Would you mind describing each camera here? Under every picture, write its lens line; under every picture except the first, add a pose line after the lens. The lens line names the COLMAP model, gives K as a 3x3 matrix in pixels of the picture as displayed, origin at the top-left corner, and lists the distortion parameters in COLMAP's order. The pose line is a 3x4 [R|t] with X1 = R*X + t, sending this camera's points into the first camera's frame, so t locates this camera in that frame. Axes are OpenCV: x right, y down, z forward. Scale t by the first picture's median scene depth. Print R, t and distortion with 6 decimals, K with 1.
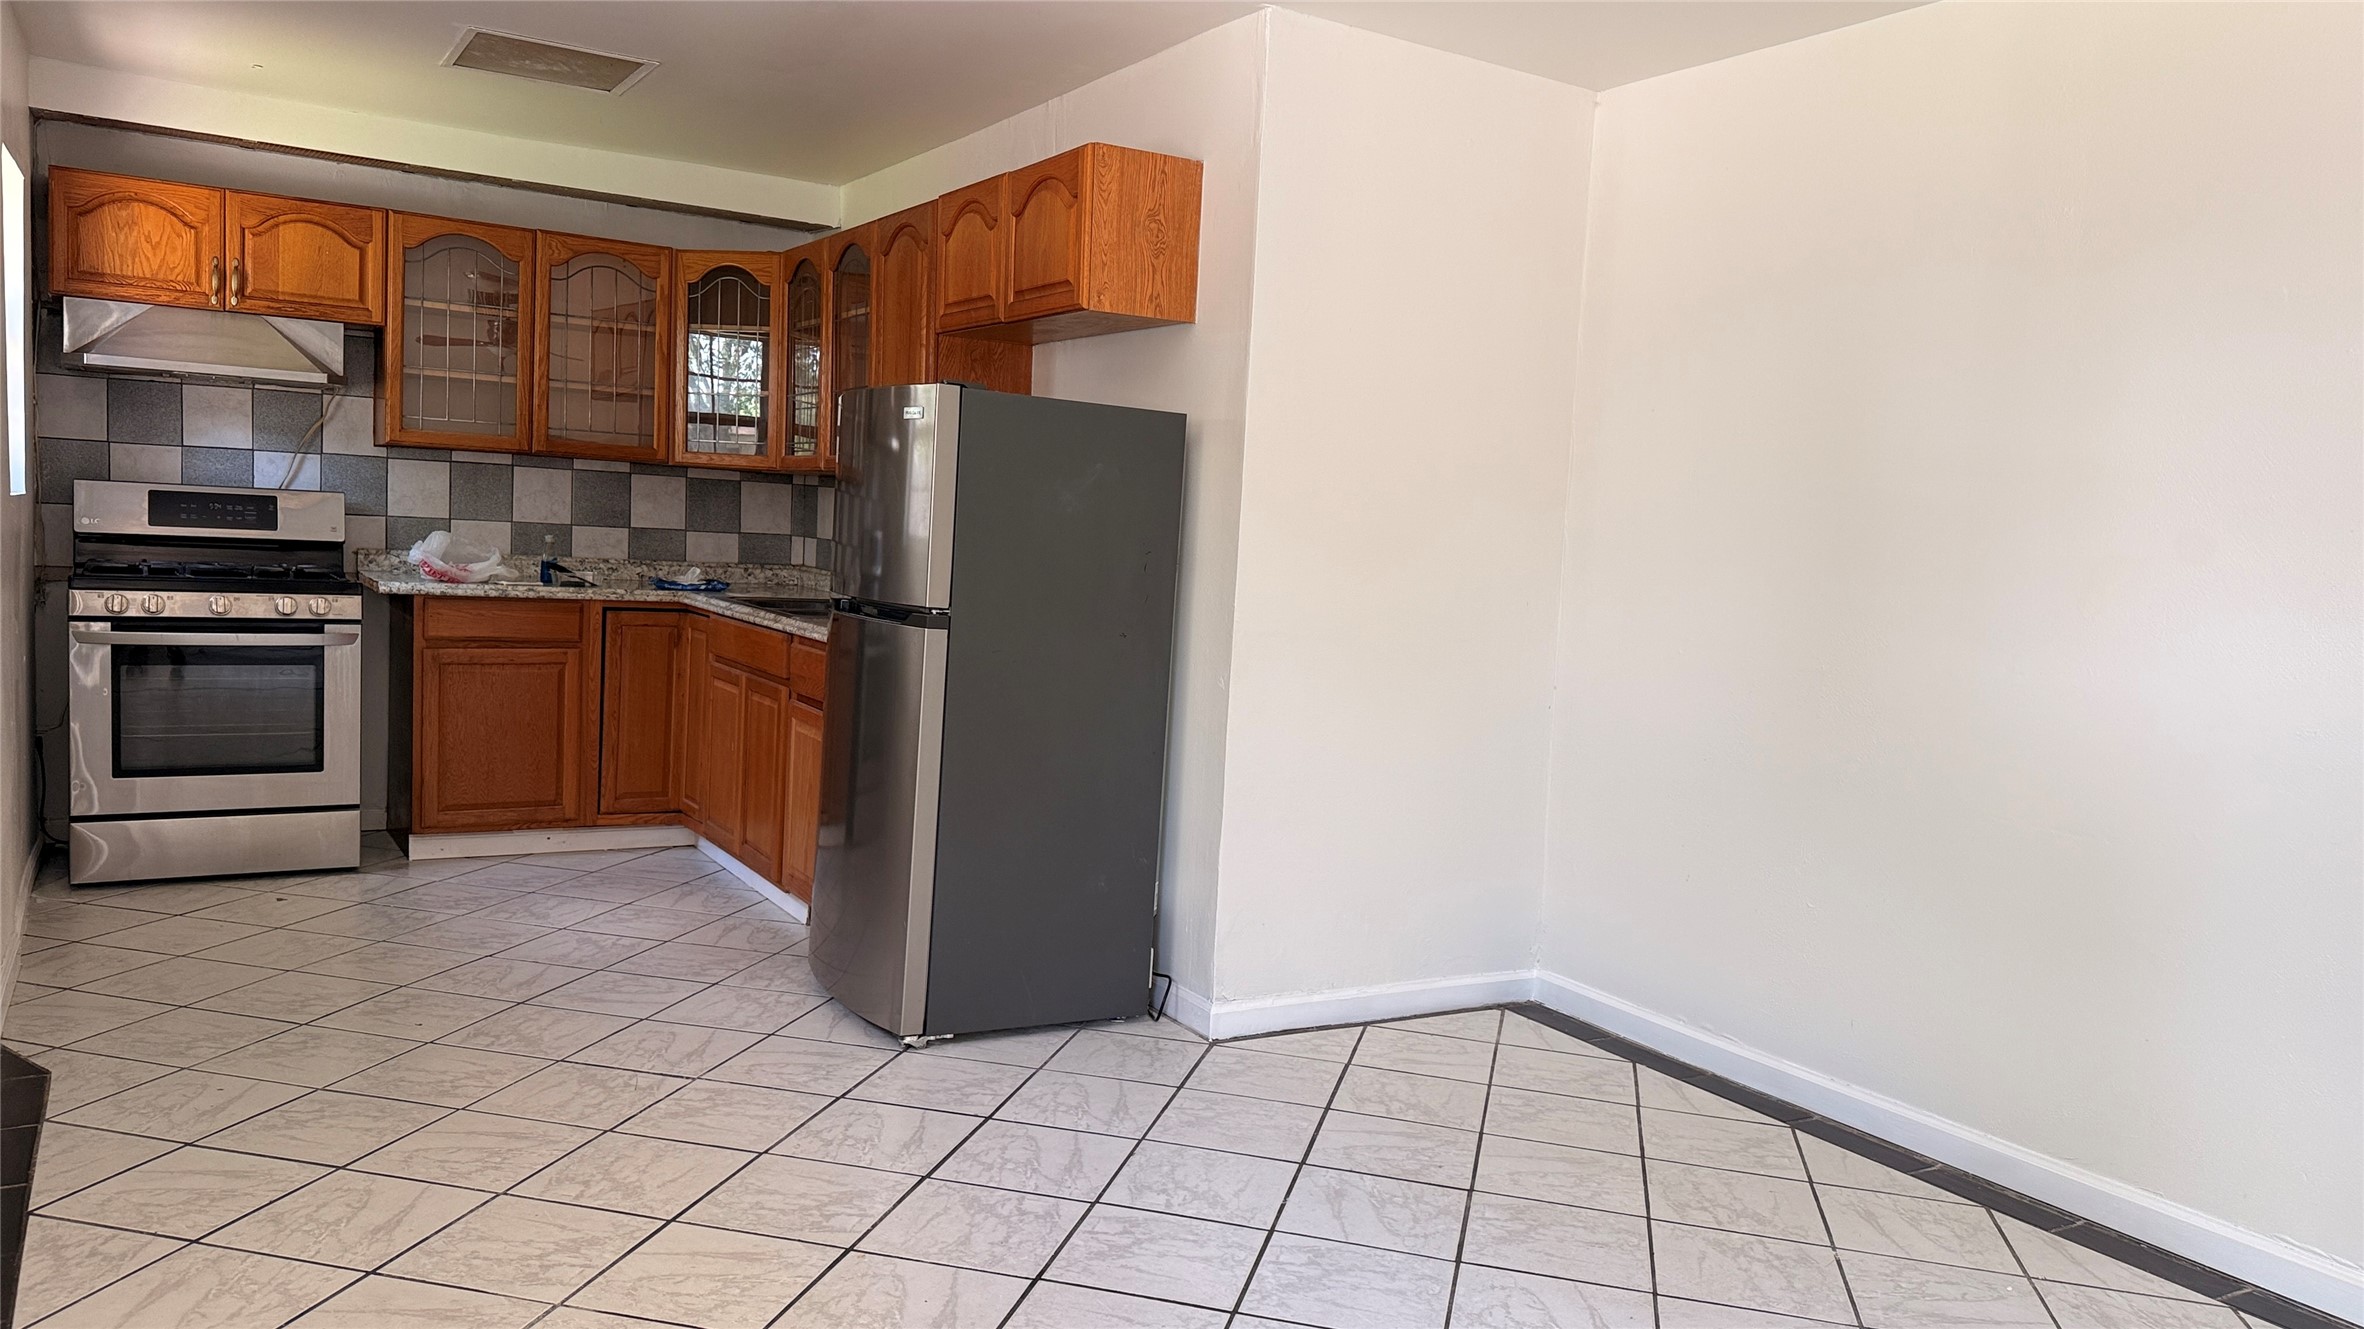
lens RADIAL K [[1663.8, 0, 1182.0], [0, 1663.8, 664.5], [0, 0, 1]] dist [0.117382, -0.168297]
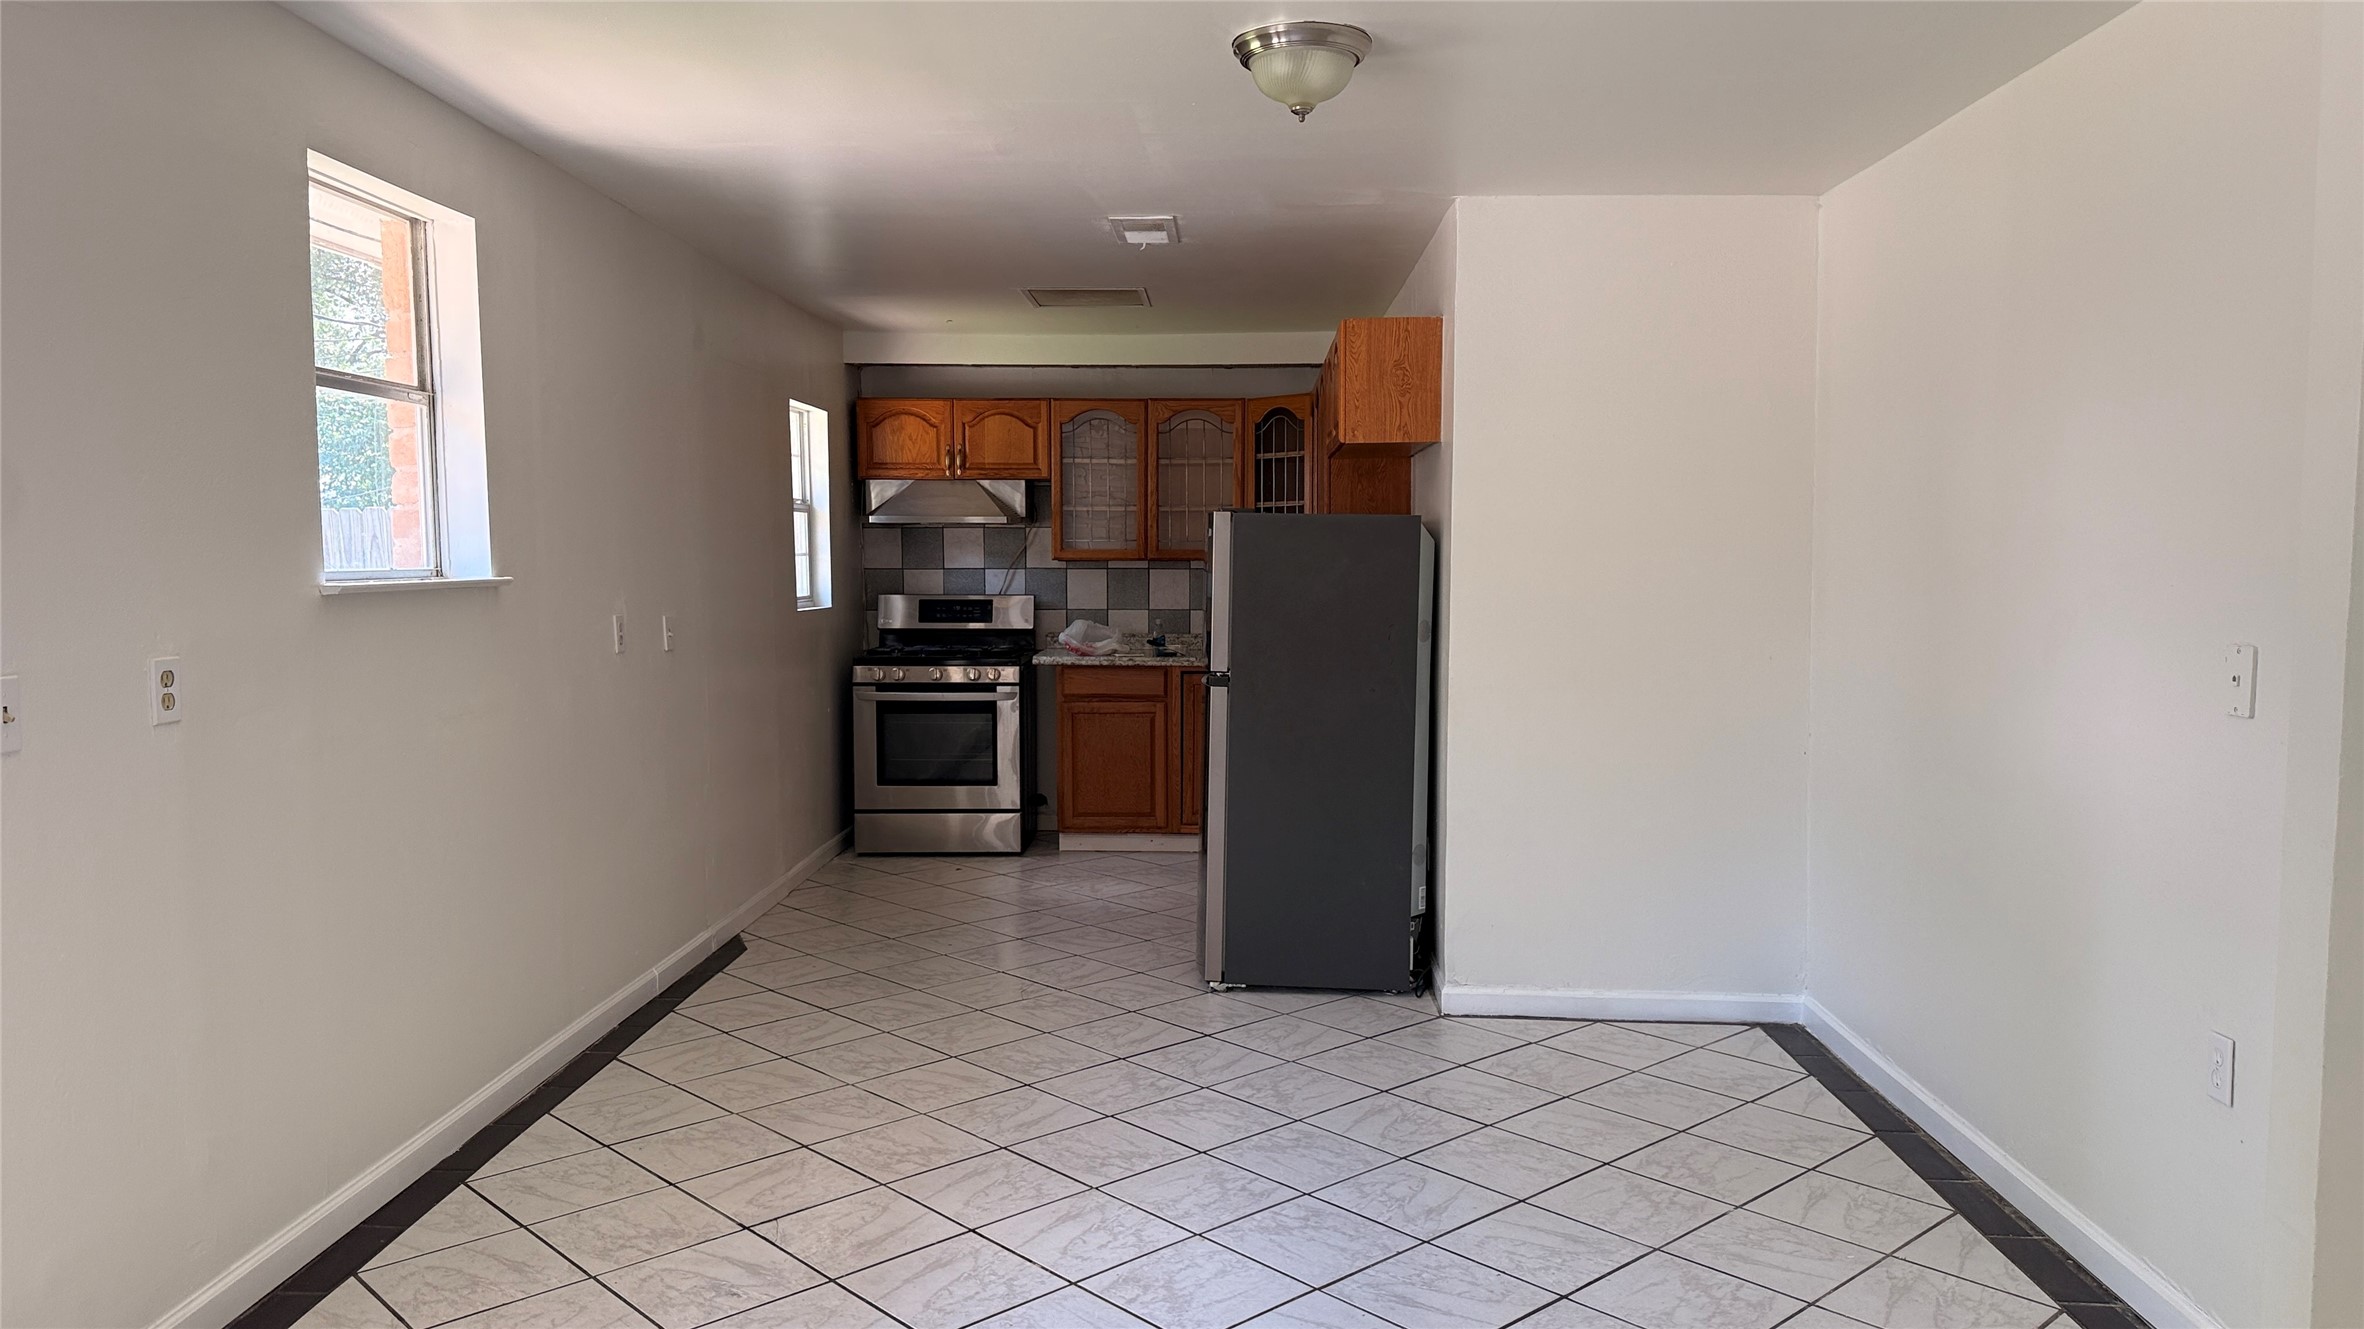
lens RADIAL K [[1663.8, 0, 1182.0], [0, 1663.8, 664.5], [0, 0, 1]] dist [0.117382, -0.168297]
pose [[0.832678, -0.015374, -0.553544, 0.423620], [-0.002469, 0.999501, -0.031475, 0.002807], [0.553752, 0.027575, 0.832225, -0.120305]]
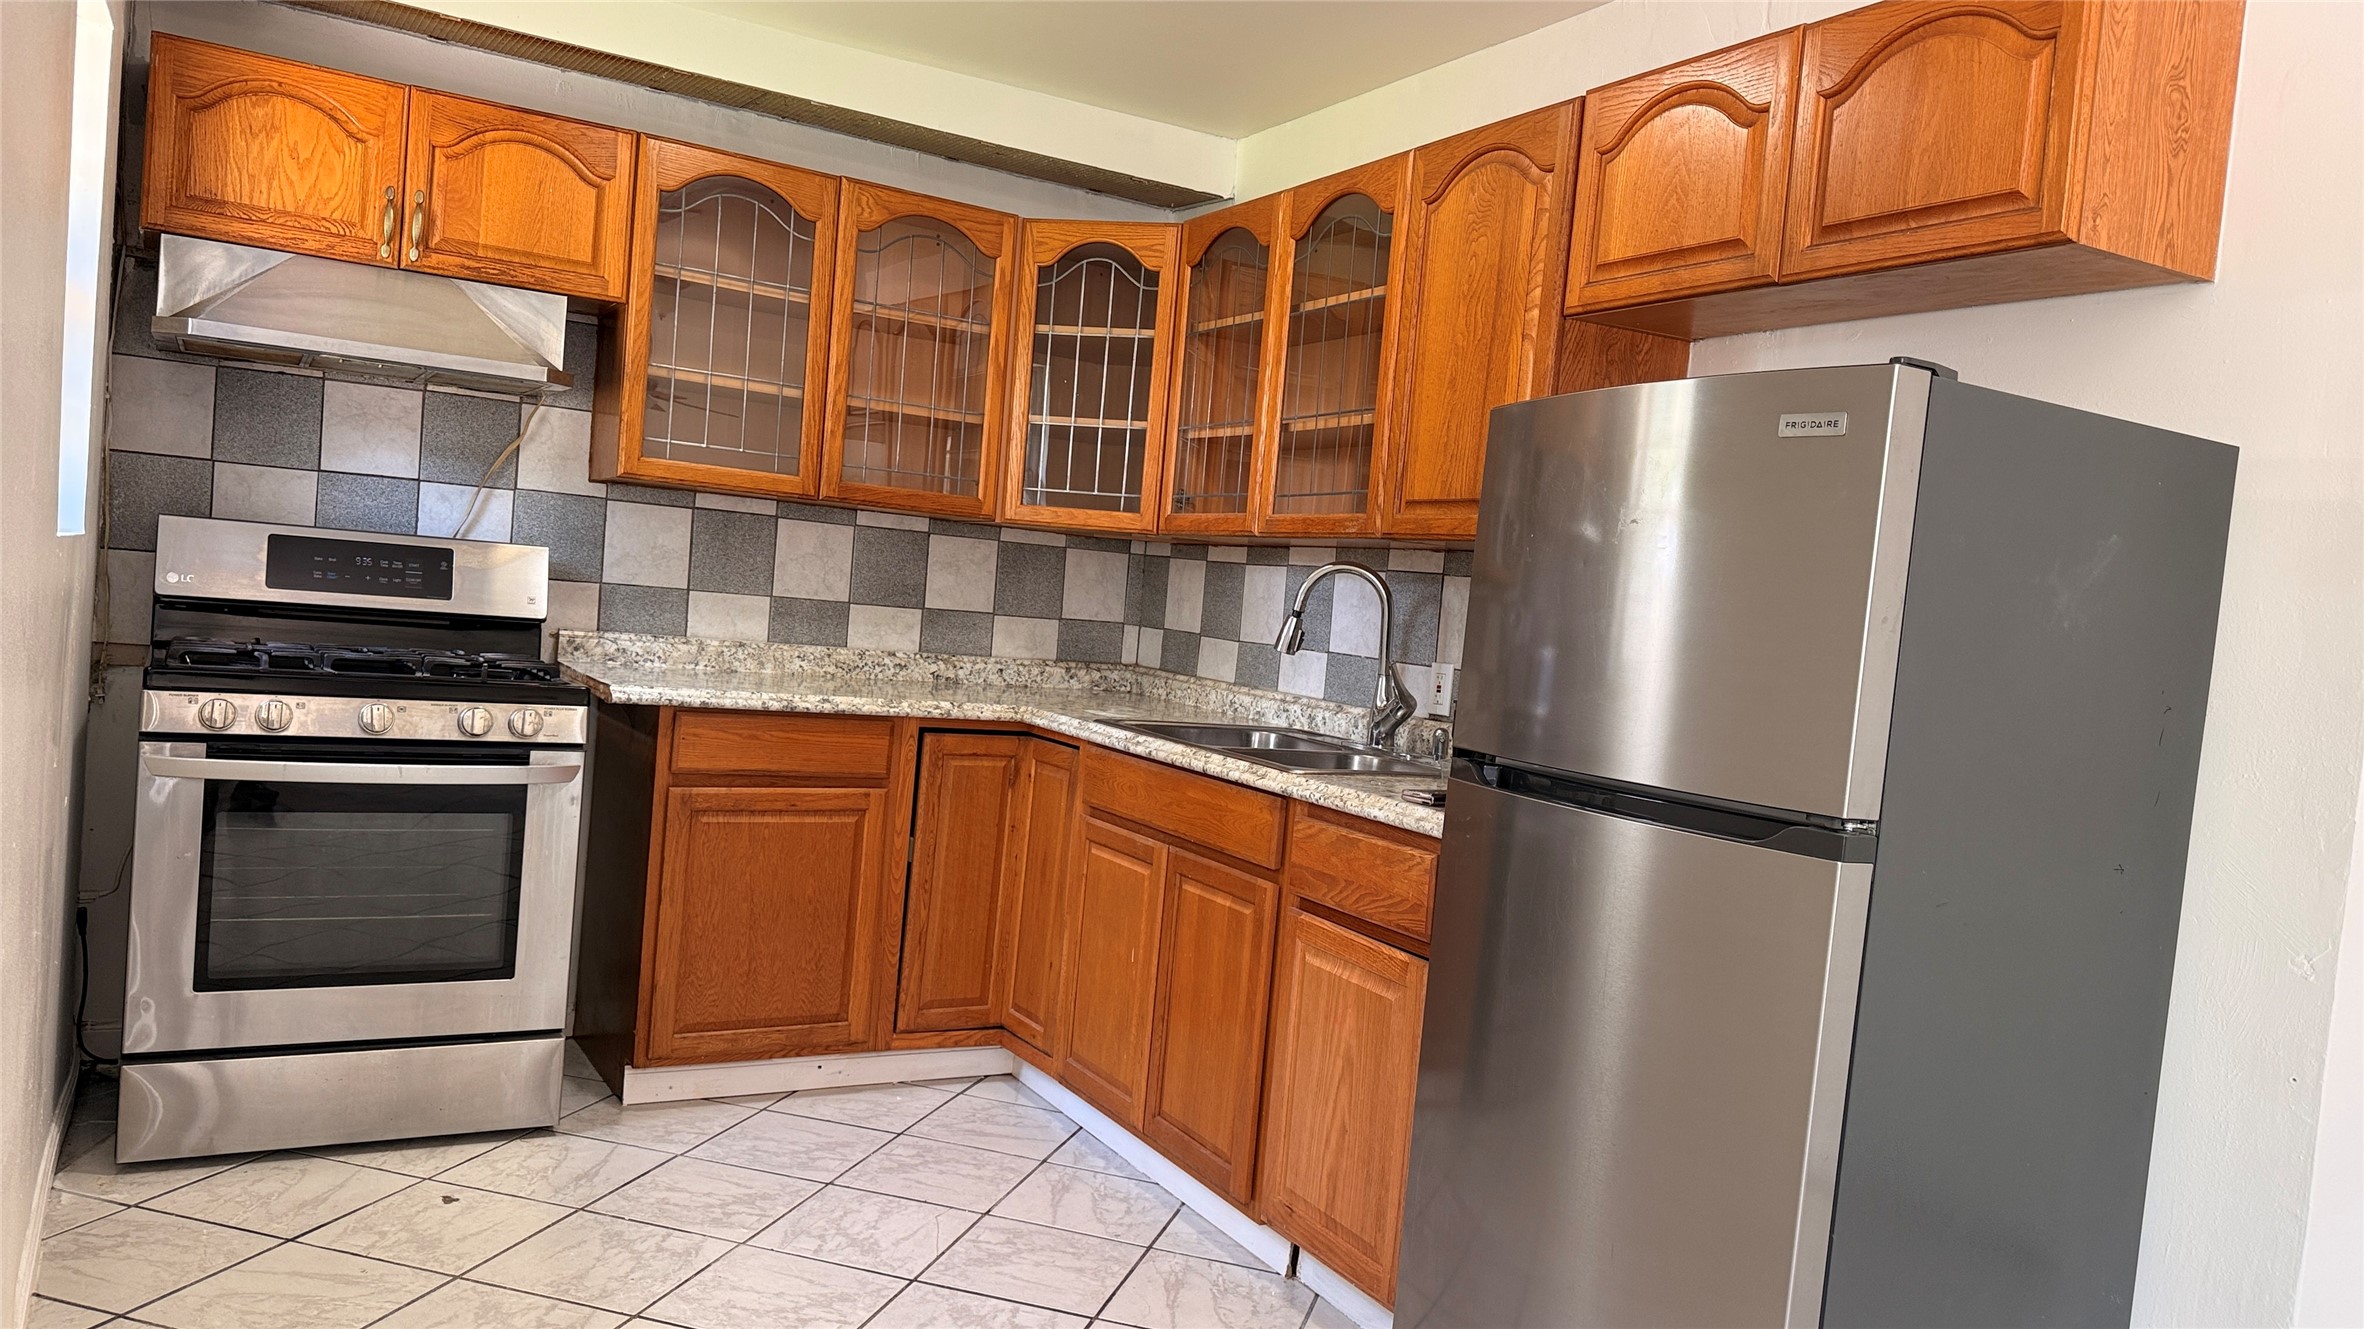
lens RADIAL K [[1647.0, 0, 1194.0], [0, 1647.0, 668.7], [0, 0, 1]] dist [0.145850, -0.251071]
pose [[0.999269, 0.033807, -0.017853, -0.236664], [-0.034539, 0.998501, -0.042458, -0.035252], [0.016391, 0.043043, 0.998939, 0.355930]]
